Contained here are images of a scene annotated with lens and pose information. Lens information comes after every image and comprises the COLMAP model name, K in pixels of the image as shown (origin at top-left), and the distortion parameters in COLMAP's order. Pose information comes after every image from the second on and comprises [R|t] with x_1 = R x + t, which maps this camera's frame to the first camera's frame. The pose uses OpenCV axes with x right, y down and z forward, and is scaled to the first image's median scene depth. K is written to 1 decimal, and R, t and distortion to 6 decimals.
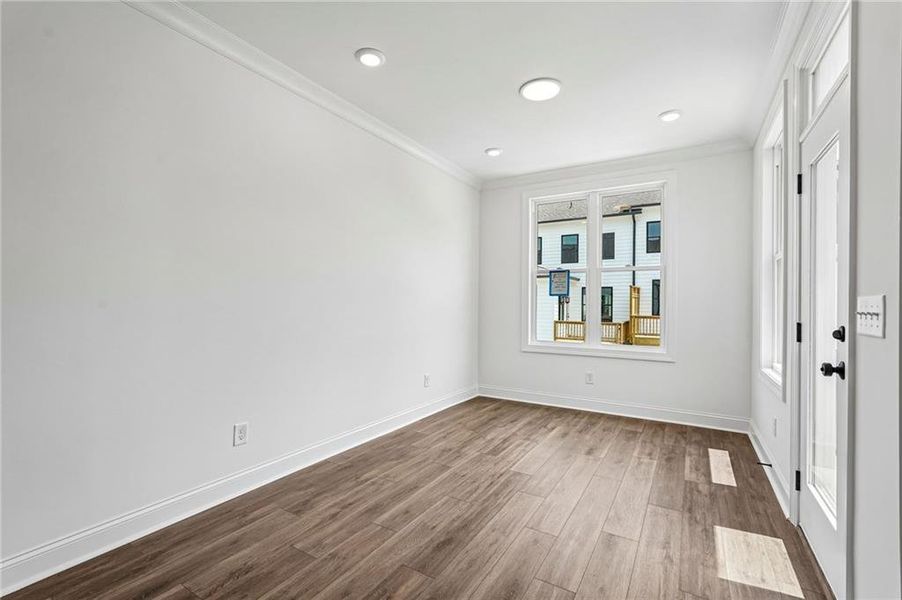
lens RADIAL K [[399.3, 0, 452.8], [0, 399.3, 299.8], [0, 0, 1]] dist [-0.013989, 0.008502]
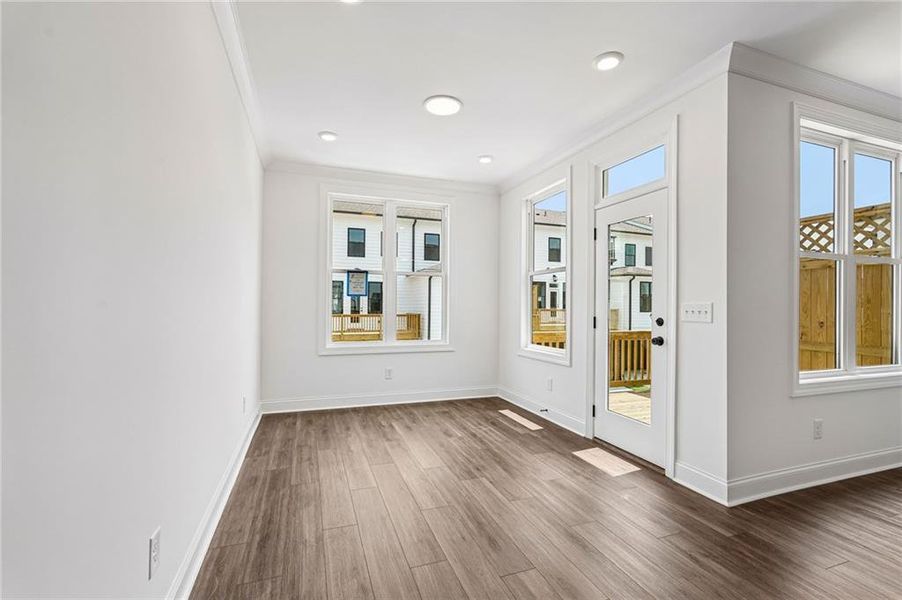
lens RADIAL K [[399.3, 0, 452.5], [0, 399.3, 301.7], [0, 0, 1]] dist [-0.013989, 0.008502]
pose [[0.628374, 0.001937, 0.777909, -0.463362], [-0.009694, 0.999939, 0.005340, -0.005239], [-0.777851, -0.010897, 0.628355, 0.234605]]
